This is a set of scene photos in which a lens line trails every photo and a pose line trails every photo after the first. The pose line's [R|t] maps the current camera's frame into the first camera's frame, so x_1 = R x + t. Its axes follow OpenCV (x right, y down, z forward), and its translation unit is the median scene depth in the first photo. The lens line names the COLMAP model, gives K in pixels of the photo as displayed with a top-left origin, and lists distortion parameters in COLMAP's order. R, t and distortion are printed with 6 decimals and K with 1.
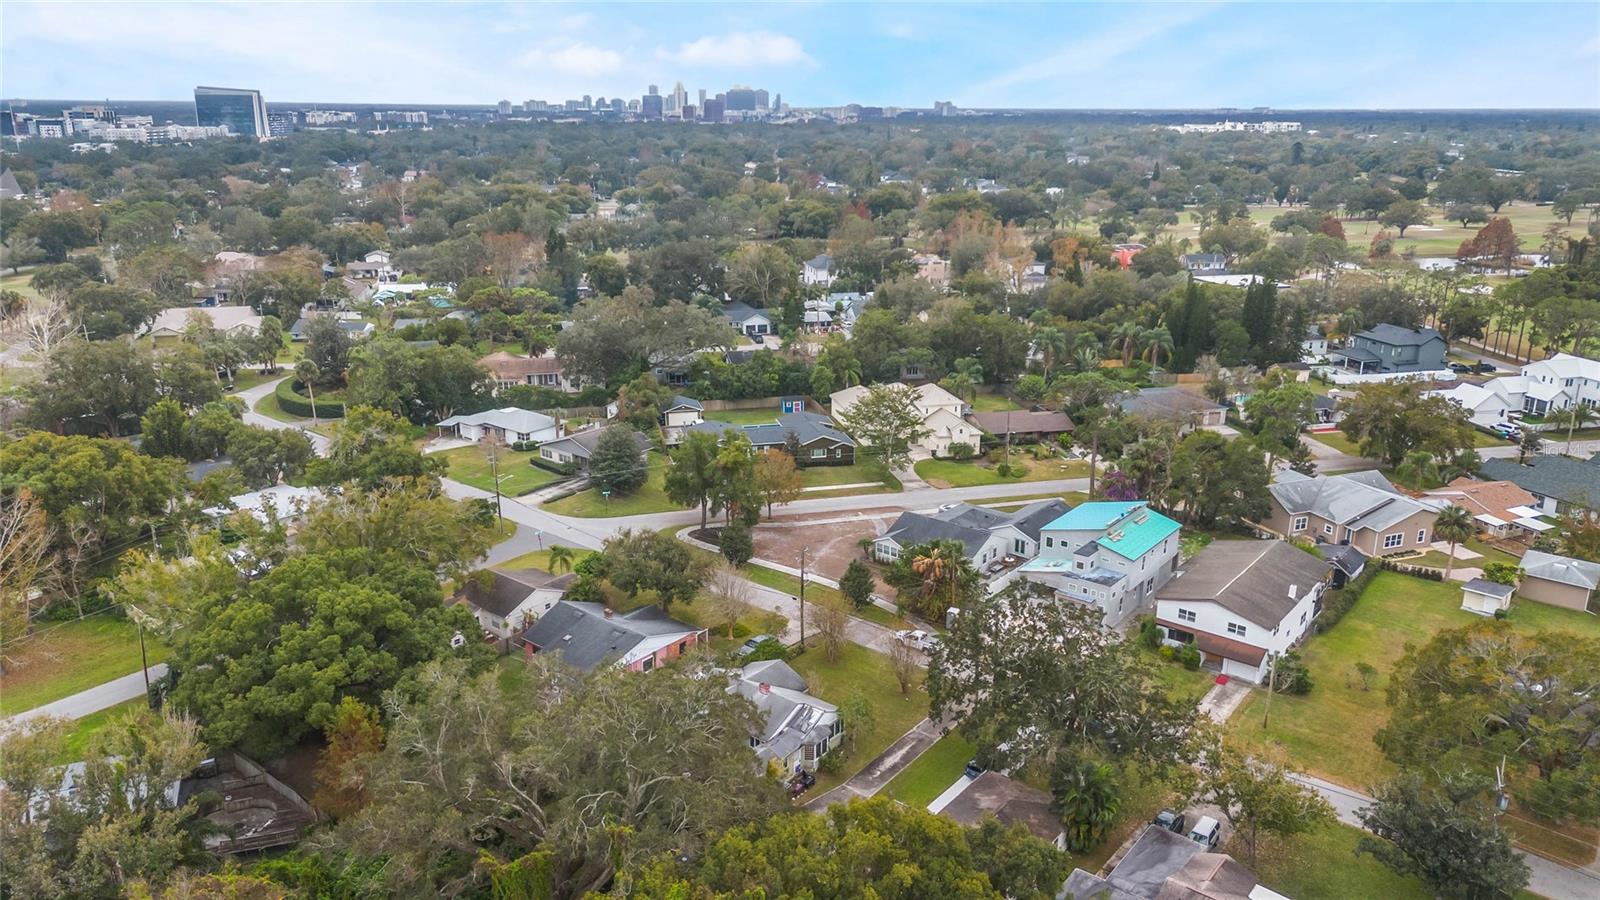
lens RADIAL K [[1143.1, 0, 804.5], [0, 1143.1, 453.5], [0, 0, 1]] dist [0.085751, -0.089188]
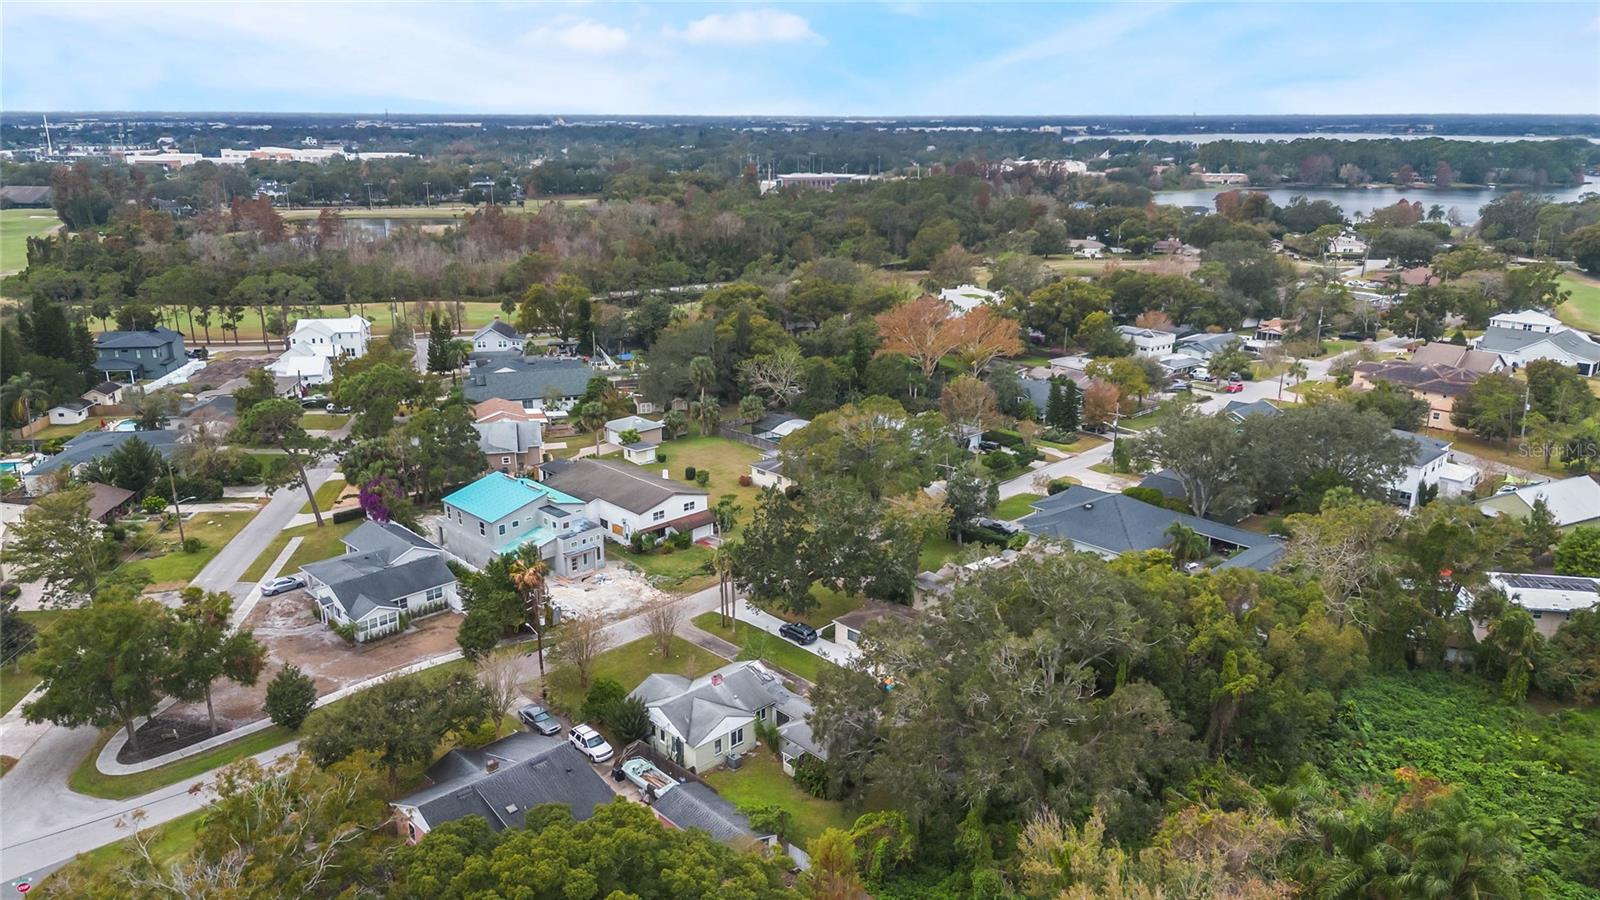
lens RADIAL K [[1143.1, 0, 804.5], [0, 1143.1, 453.5], [0, 0, 1]] dist [0.085751, -0.089188]
pose [[0.121506, -0.292693, 0.948455, -0.530762], [0.293923, 0.923291, 0.247273, -0.120374], [-0.948075, 0.248727, 0.198215, 0.378147]]
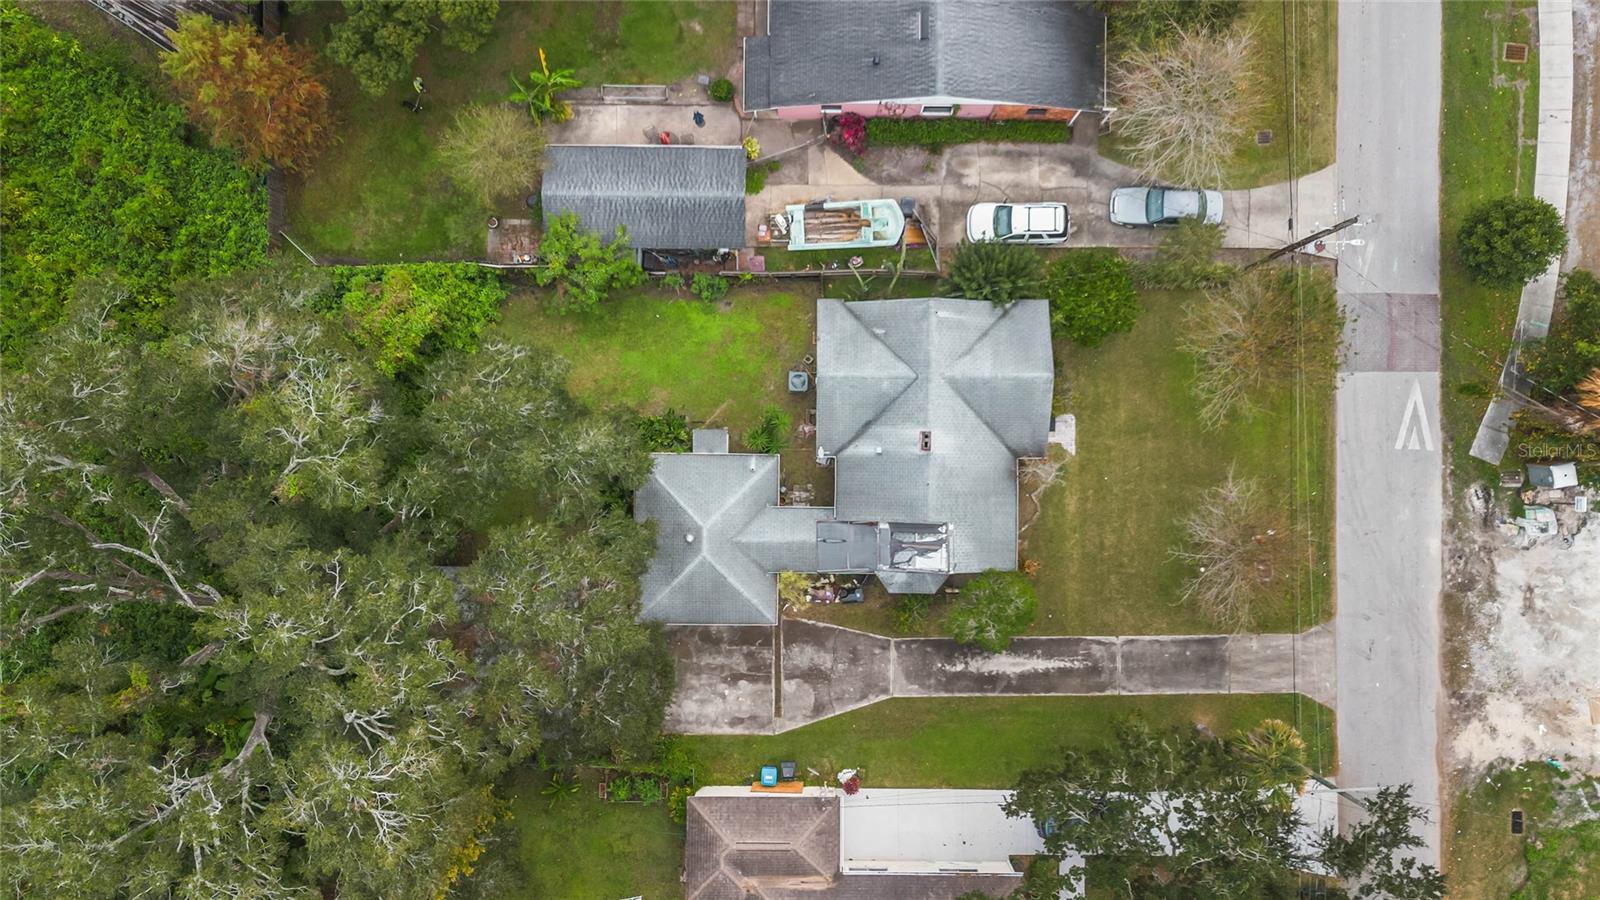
lens RADIAL K [[1156.1, 0, 814.0], [0, 1156.1, 452.2], [0, 0, 1]] dist [0.070216, -0.060782]
pose [[0.624494, 0.780904, -0.014024, -0.030890], [-0.225623, 0.197564, 0.953972, -0.151353], [0.747731, -0.592586, 0.299567, 0.455187]]
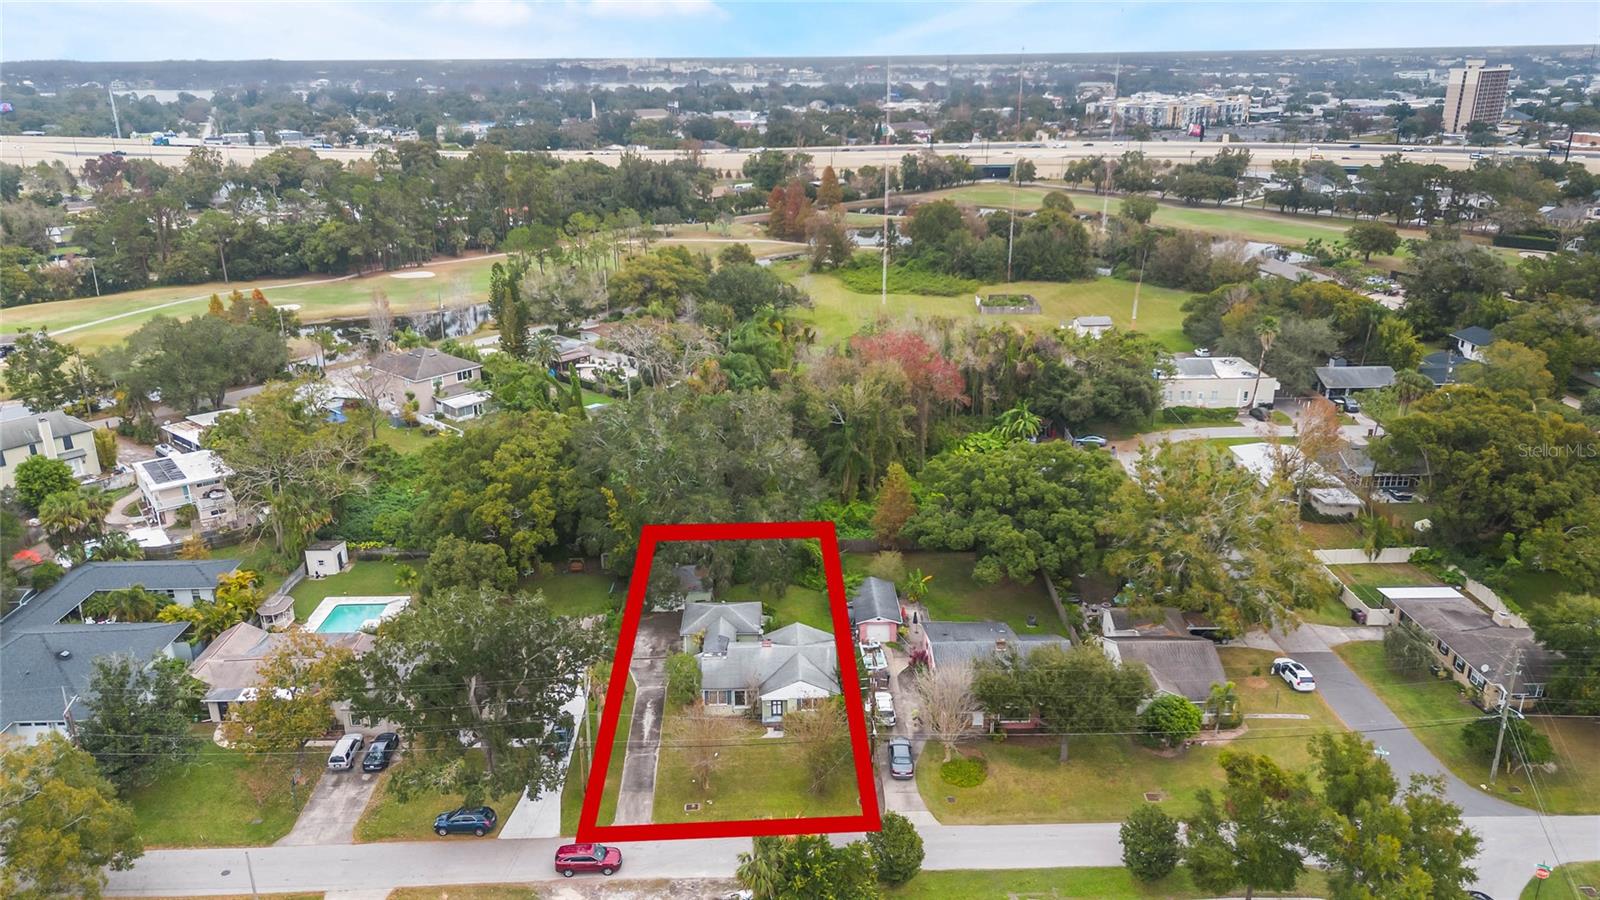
lens RADIAL K [[1123.7, 0, 806.2], [0, 1123.7, 455.4], [0, 0, 1]] dist [0.085391, -0.102030]
pose [[-0.756665, 0.221001, -0.615318, 0.303394], [-0.194931, 0.822076, 0.534970, -0.282247], [0.624067, 0.524737, -0.578957, 0.864322]]
